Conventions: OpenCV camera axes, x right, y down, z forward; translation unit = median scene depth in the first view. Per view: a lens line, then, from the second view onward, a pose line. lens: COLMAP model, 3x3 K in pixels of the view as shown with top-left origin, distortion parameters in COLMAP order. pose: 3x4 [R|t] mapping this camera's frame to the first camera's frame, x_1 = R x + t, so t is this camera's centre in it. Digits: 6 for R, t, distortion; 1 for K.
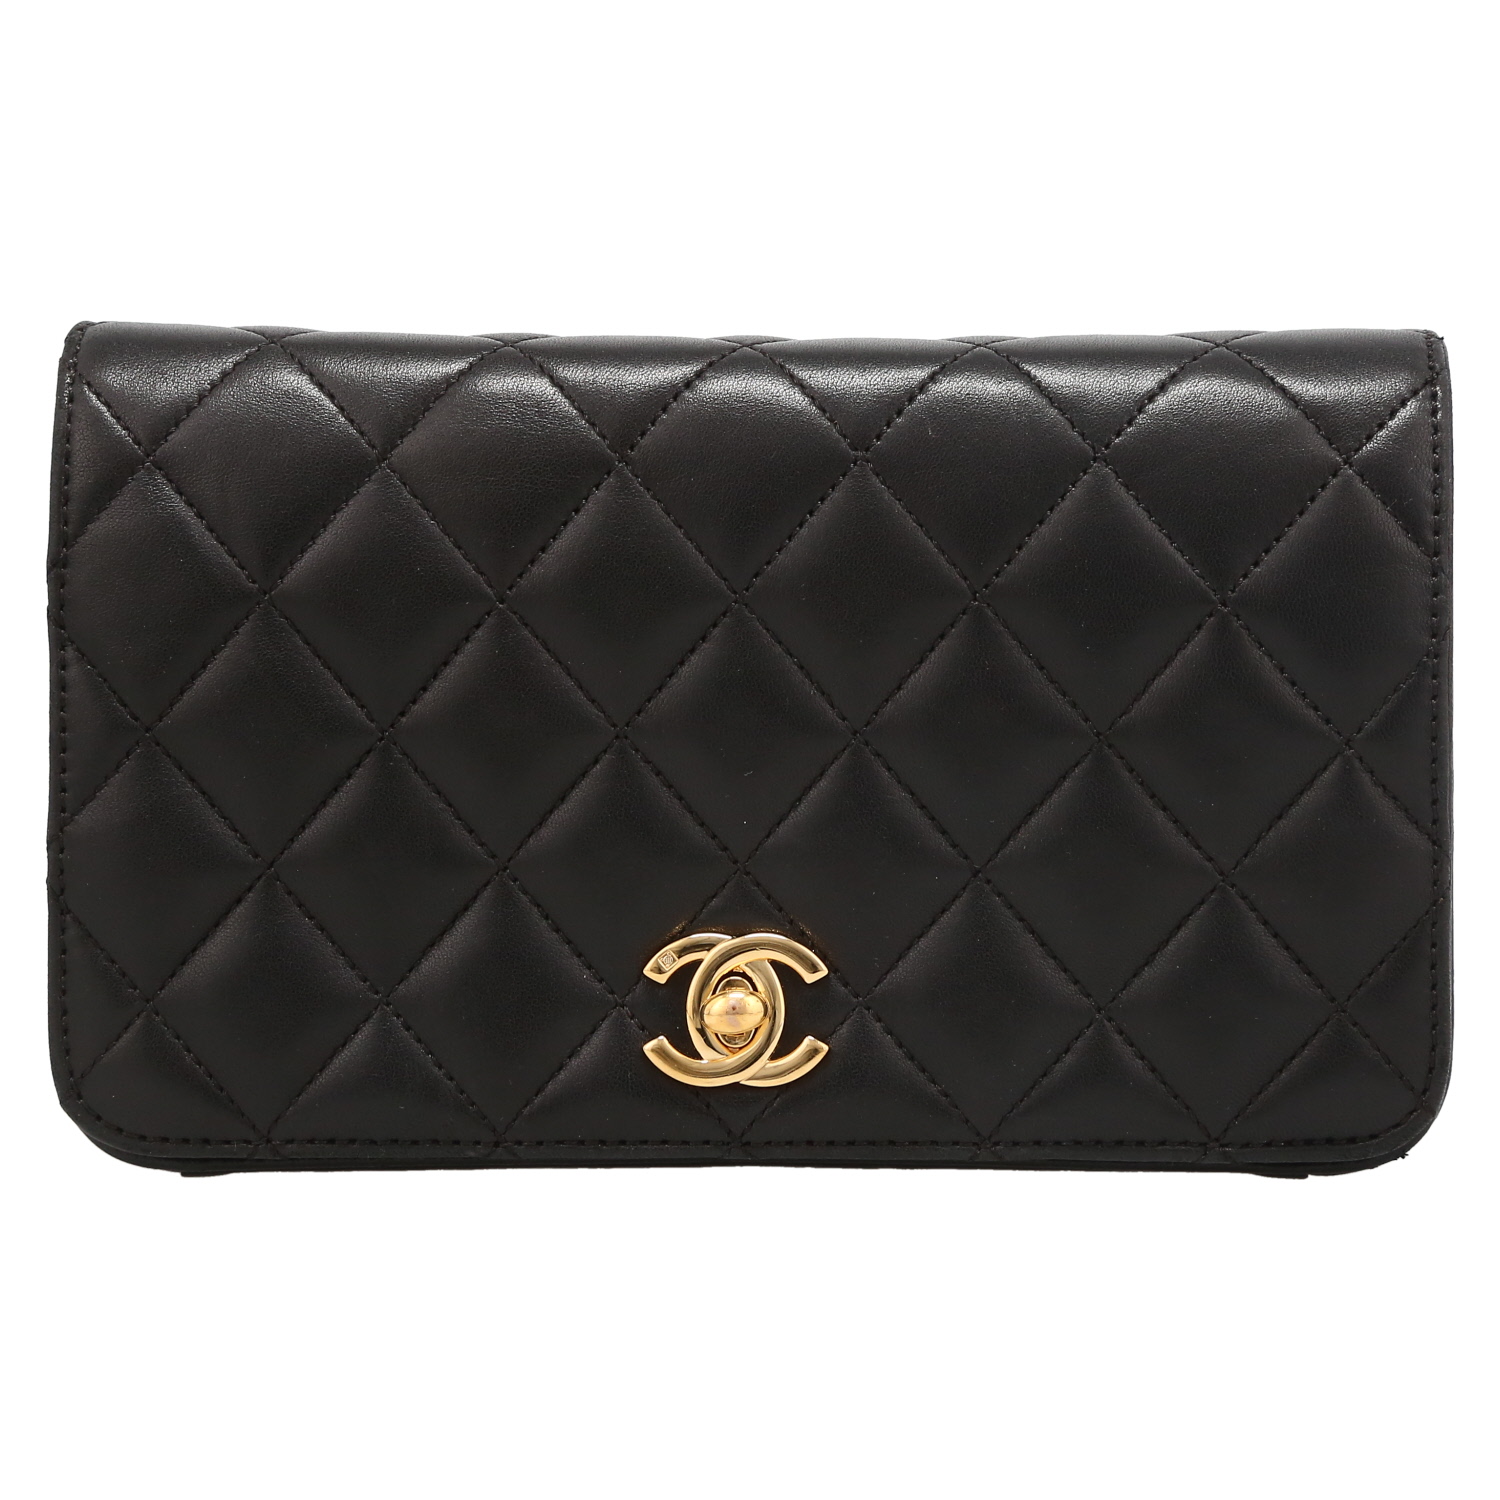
lens RADIAL K [[6043.4, 0, 755.0], [0, 6043.4, 757.6], [0, 0, 1]] dist [0.179553, 0.000000]
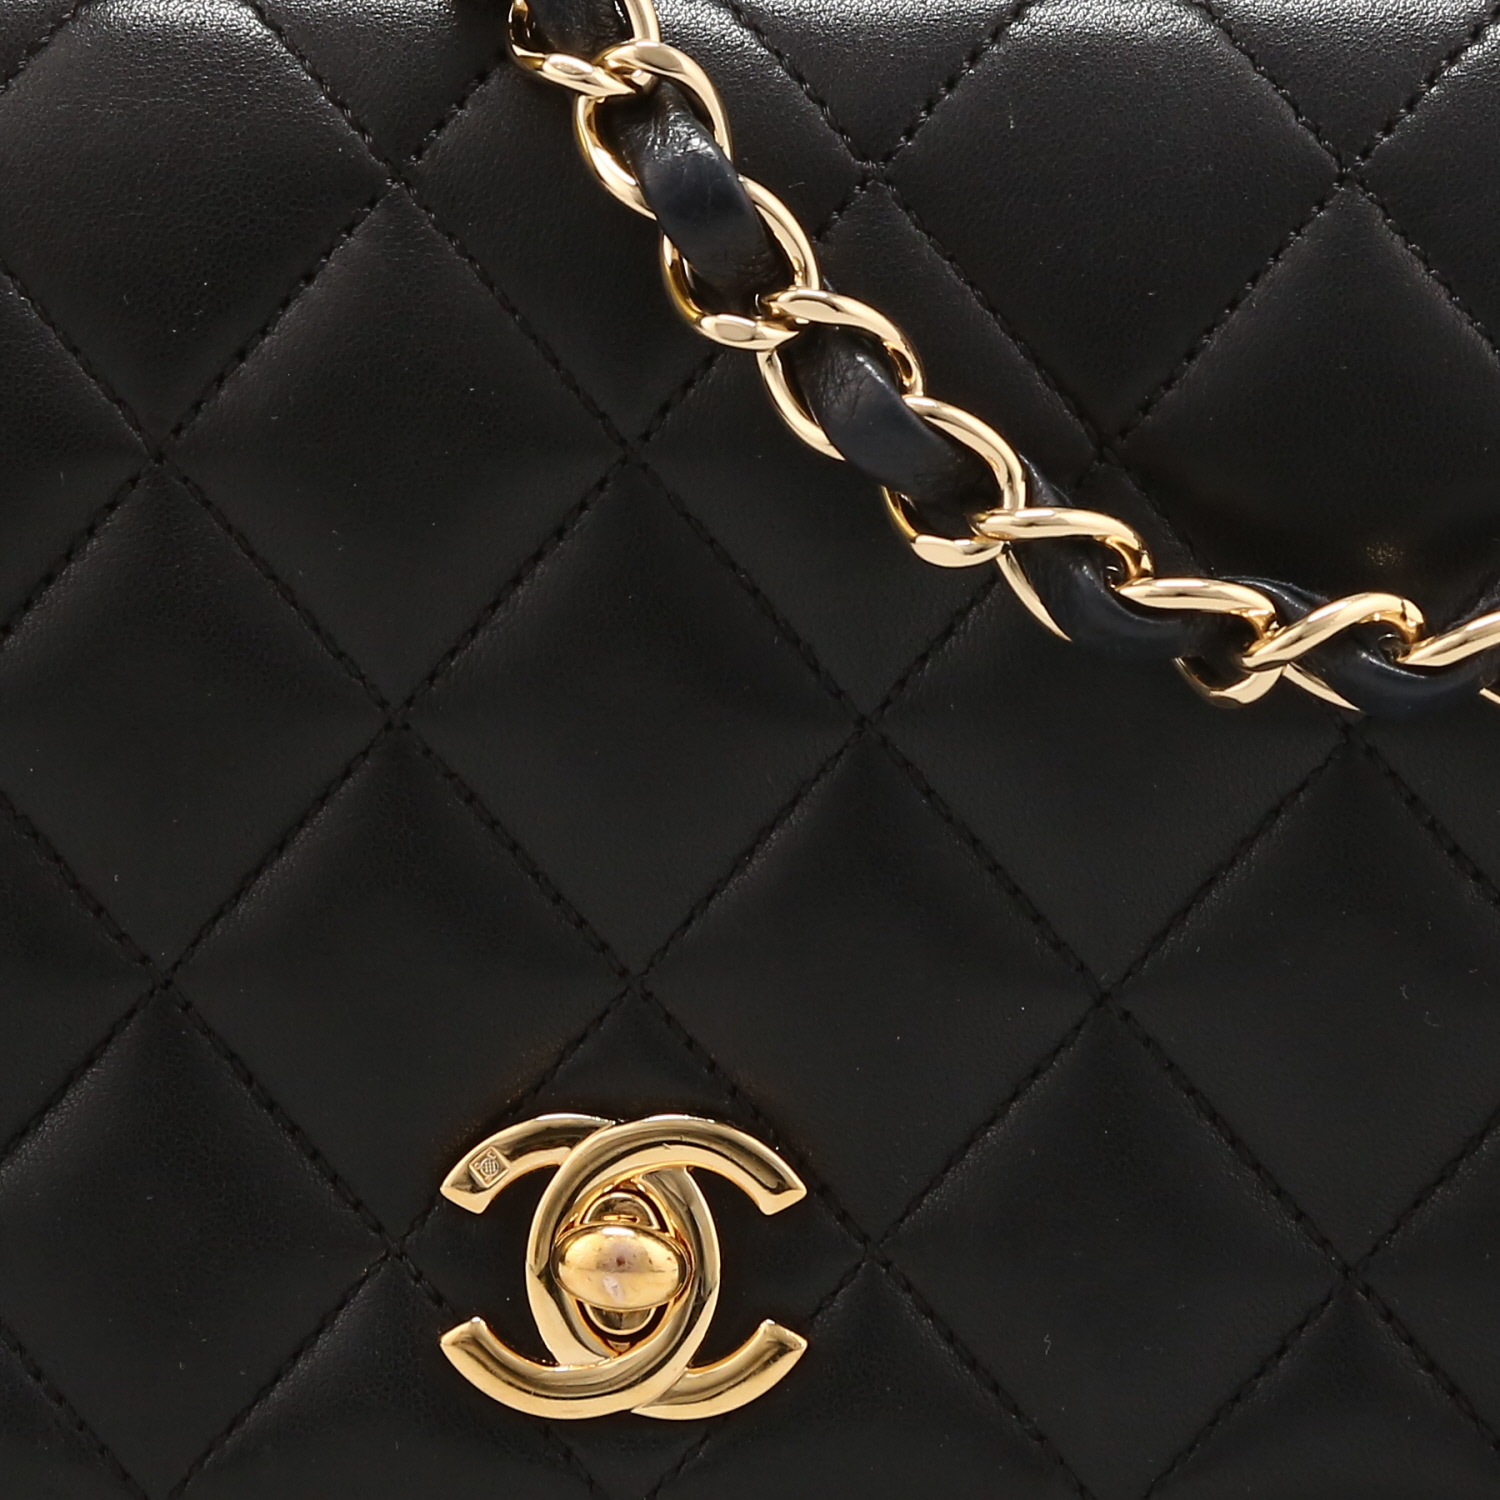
lens RADIAL K [[6043.4, 0, 742.9], [0, 6043.4, 740.2], [0, 0, 1]] dist [0.179553, 0.000000]
pose [[0.999019, 0.000503, 0.044275, -0.015683], [-0.001959, 0.999458, 0.032857, -0.019020], [-0.044234, -0.032912, 0.998479, 0.494781]]
